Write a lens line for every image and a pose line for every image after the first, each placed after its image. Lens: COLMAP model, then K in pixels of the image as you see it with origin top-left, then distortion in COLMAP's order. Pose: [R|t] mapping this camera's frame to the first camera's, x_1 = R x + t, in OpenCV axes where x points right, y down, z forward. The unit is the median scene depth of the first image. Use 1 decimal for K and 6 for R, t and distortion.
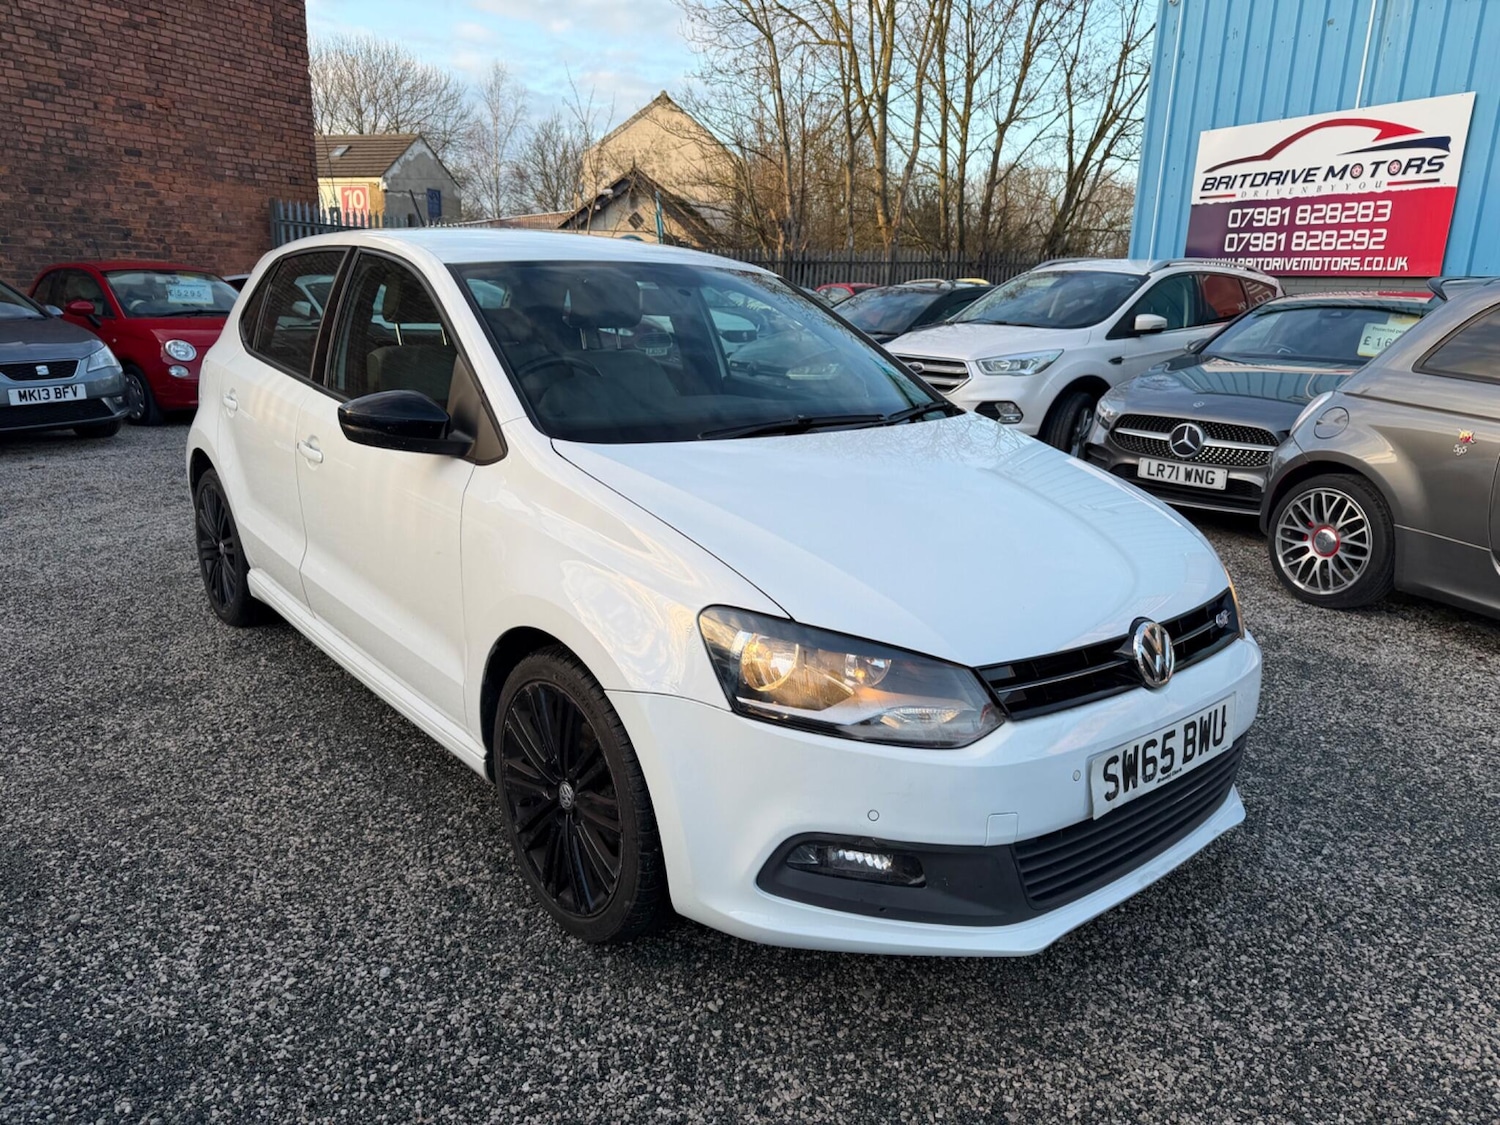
lens RADIAL K [[1054.7, 0, 750.5], [0, 1054.7, 566.1], [0, 0, 1]] dist [0.036095, -0.035452]
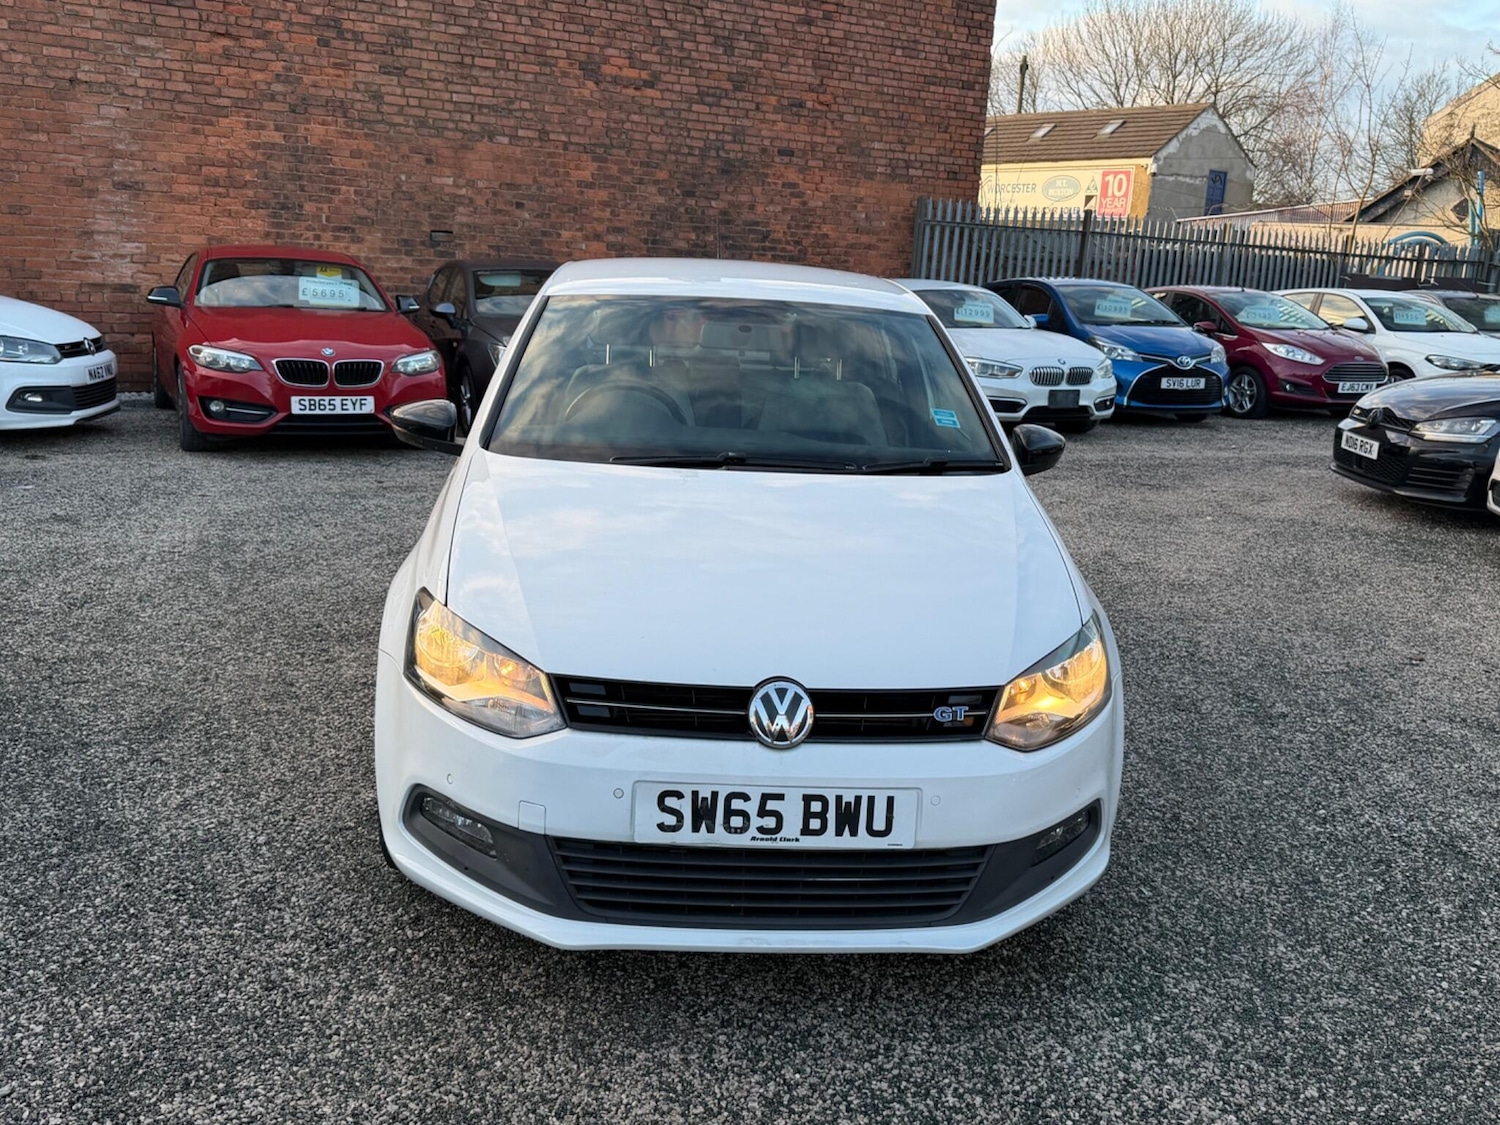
lens RADIAL K [[1381.1, 0, 744.0], [0, 1381.1, 580.8], [0, 0, 1]] dist [0.020801, 0.000000]
pose [[0.806418, 0.148583, -0.572375, 0.581459], [-0.177545, 0.984098, 0.005320, -0.021091], [0.564063, 0.097332, 0.819975, -0.044322]]
